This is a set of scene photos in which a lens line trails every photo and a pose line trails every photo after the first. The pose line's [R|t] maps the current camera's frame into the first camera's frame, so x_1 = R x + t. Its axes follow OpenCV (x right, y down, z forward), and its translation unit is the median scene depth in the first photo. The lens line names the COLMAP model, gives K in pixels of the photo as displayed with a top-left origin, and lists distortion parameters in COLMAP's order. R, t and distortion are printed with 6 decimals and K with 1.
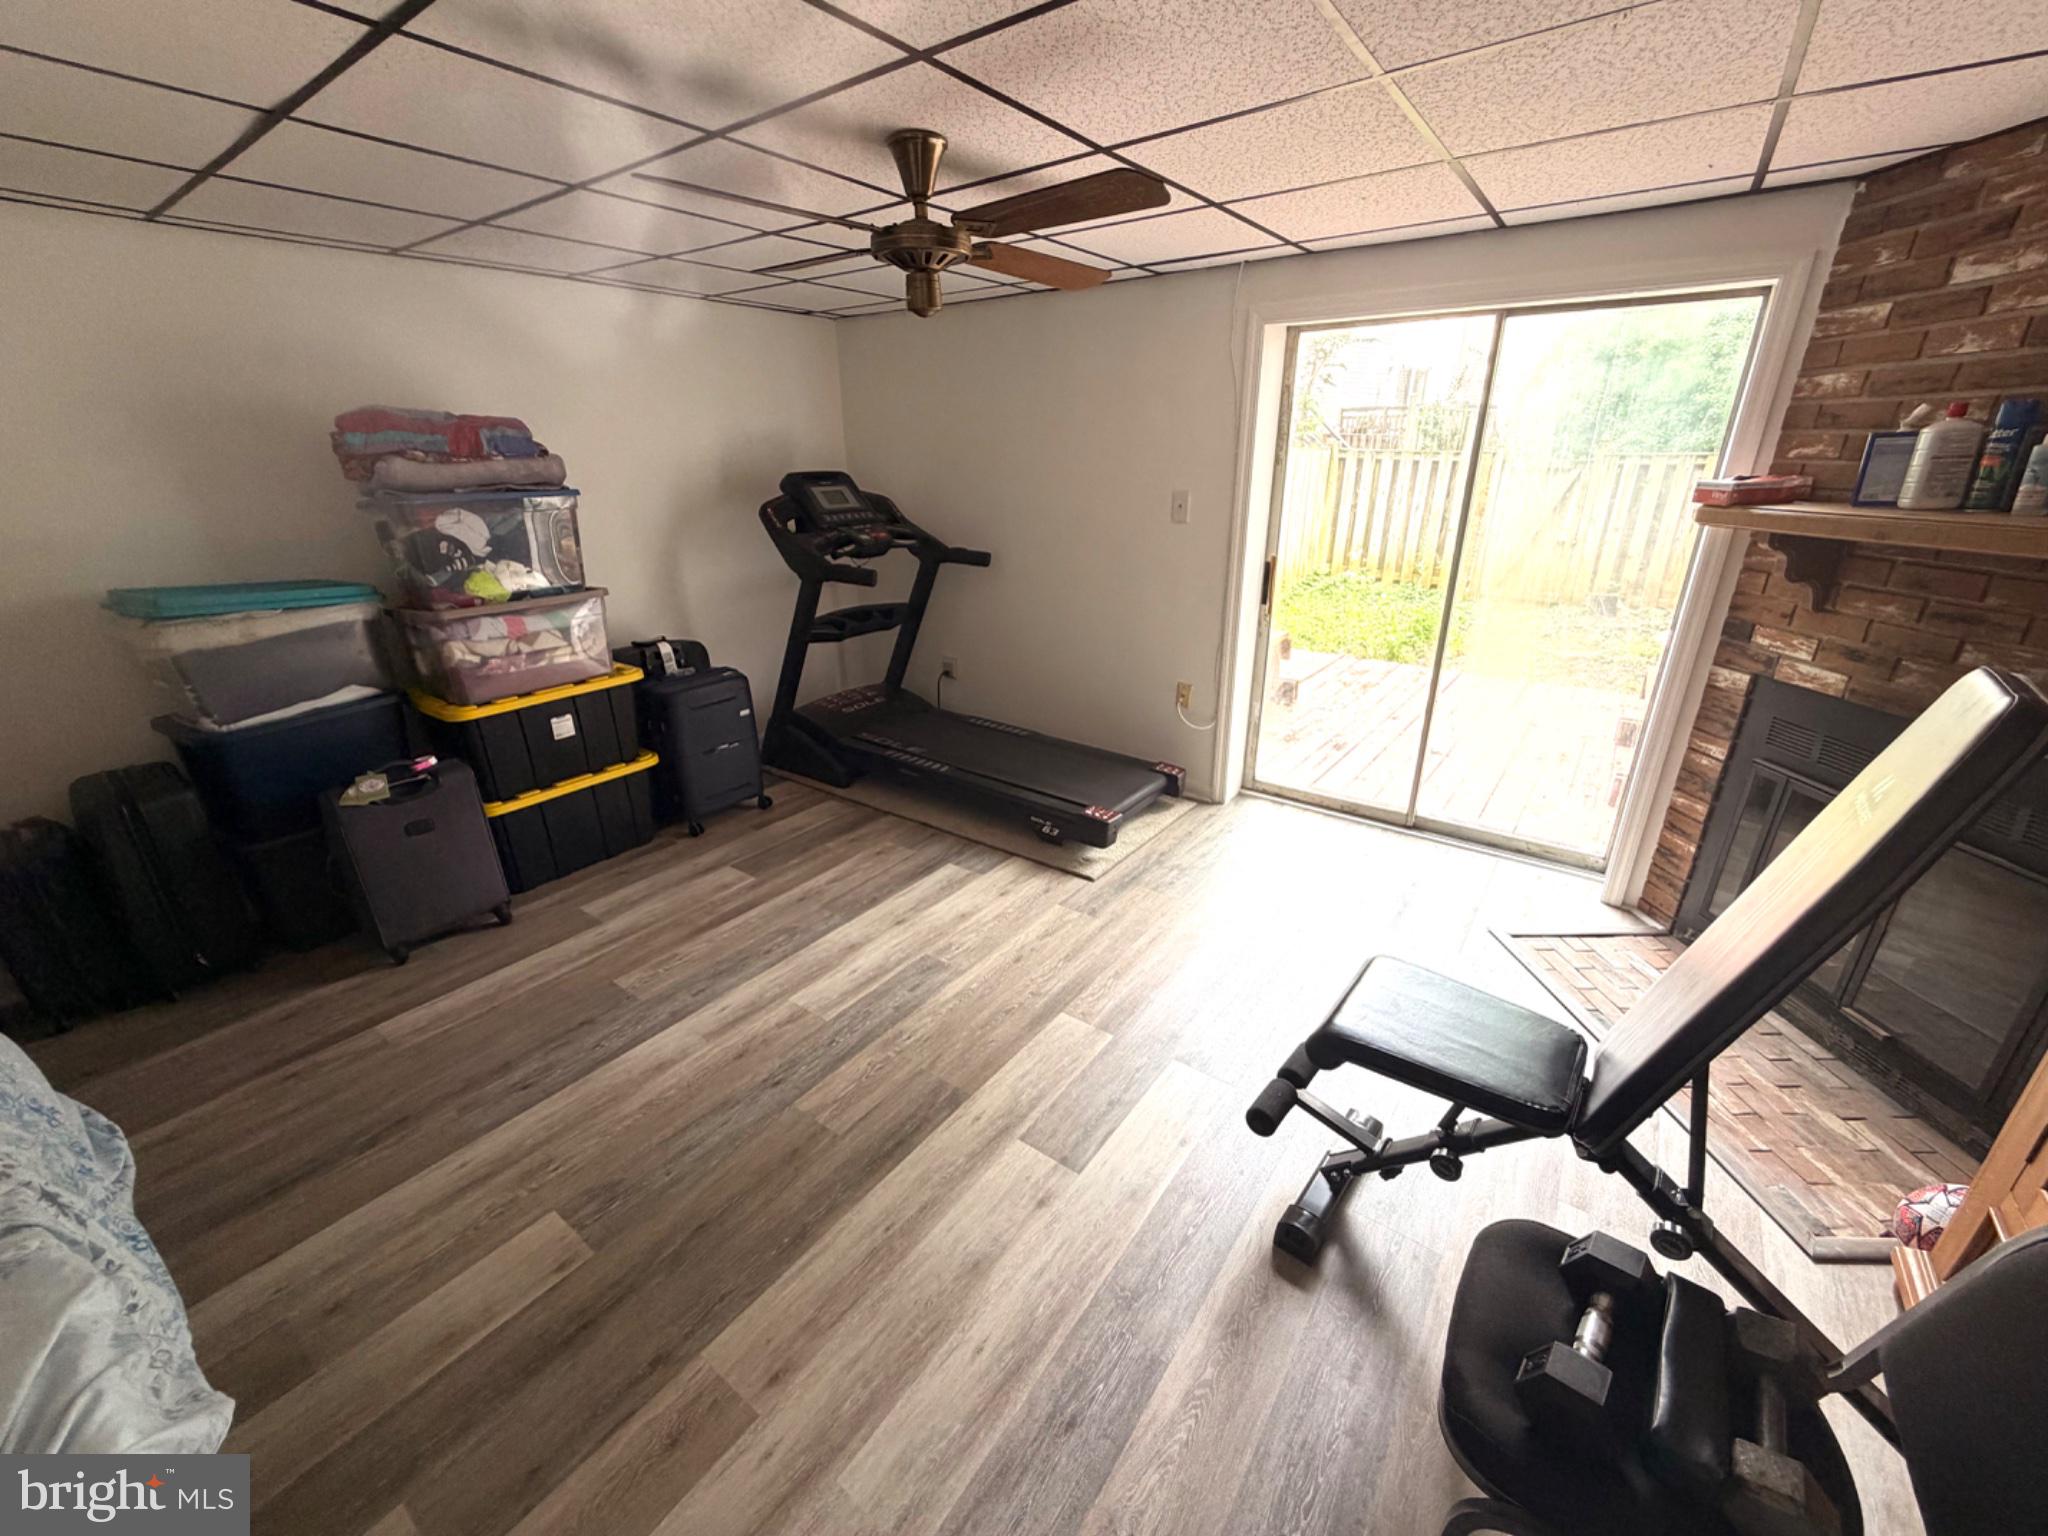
lens RADIAL K [[814.5, 0, 1023.5], [0, 814.5, 767.4], [0, 0, 1]] dist [0.001166, 0.000082]
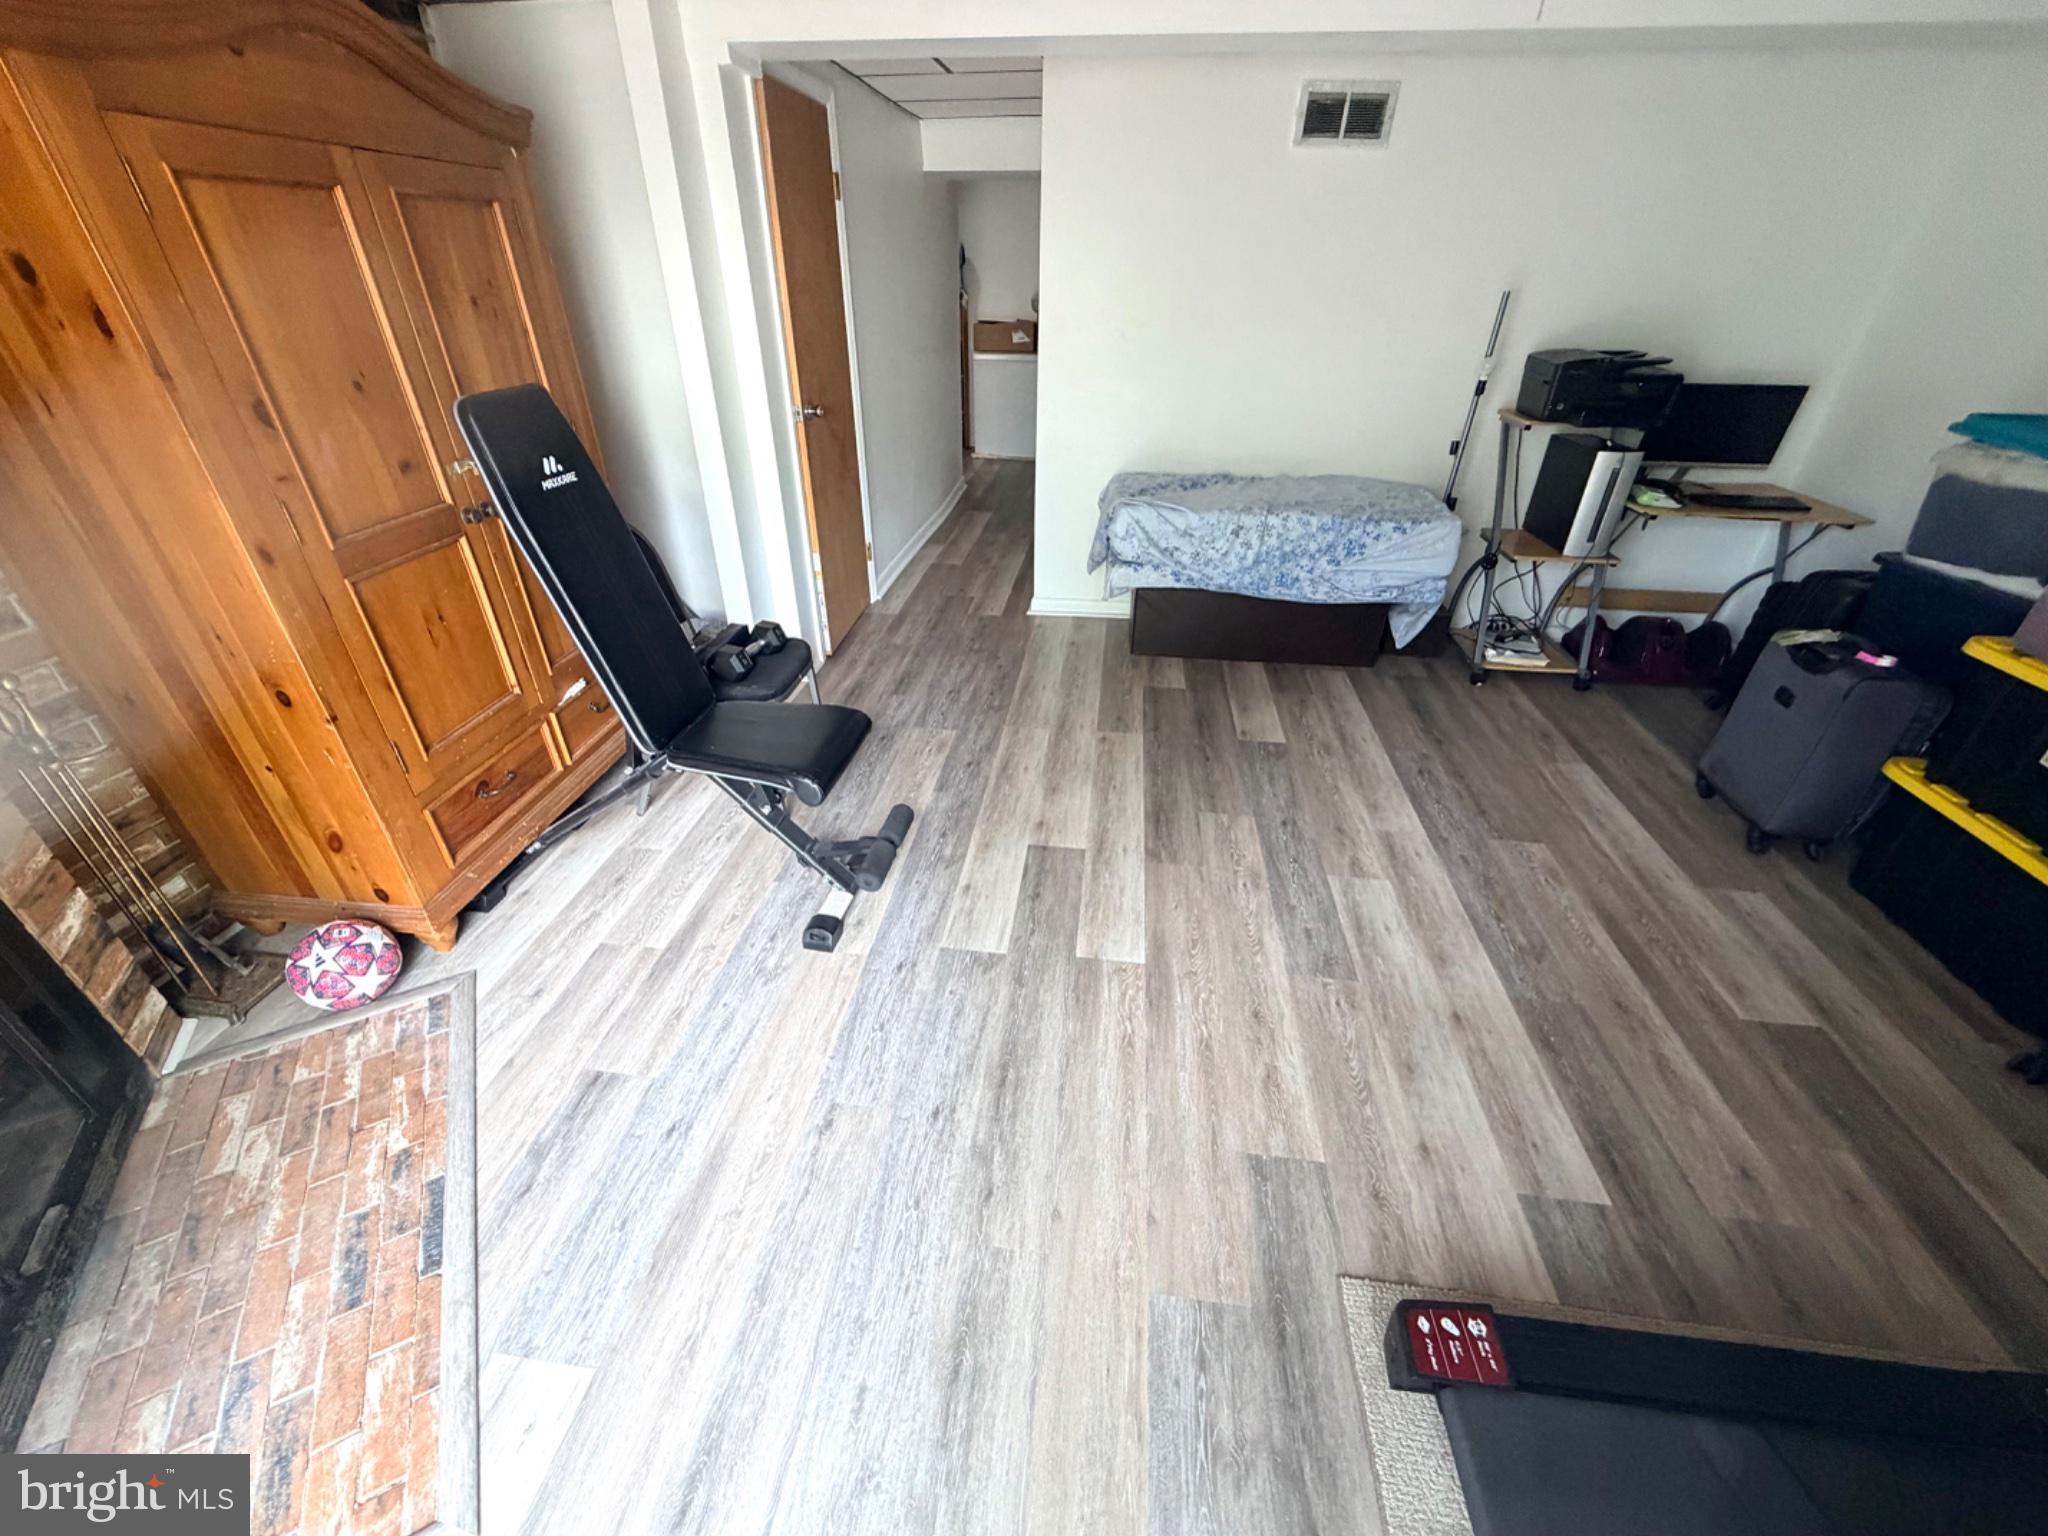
lens RADIAL K [[814.5, 0, 1020.9], [0, 814.5, 771.4], [0, 0, 1]] dist [0.001166, 0.000082]
pose [[-0.872415, 0.260578, -0.413511, 0.443599], [-0.180799, 0.613971, 0.768343, -0.443539], [0.454097, 0.745076, -0.488525, 1.146230]]
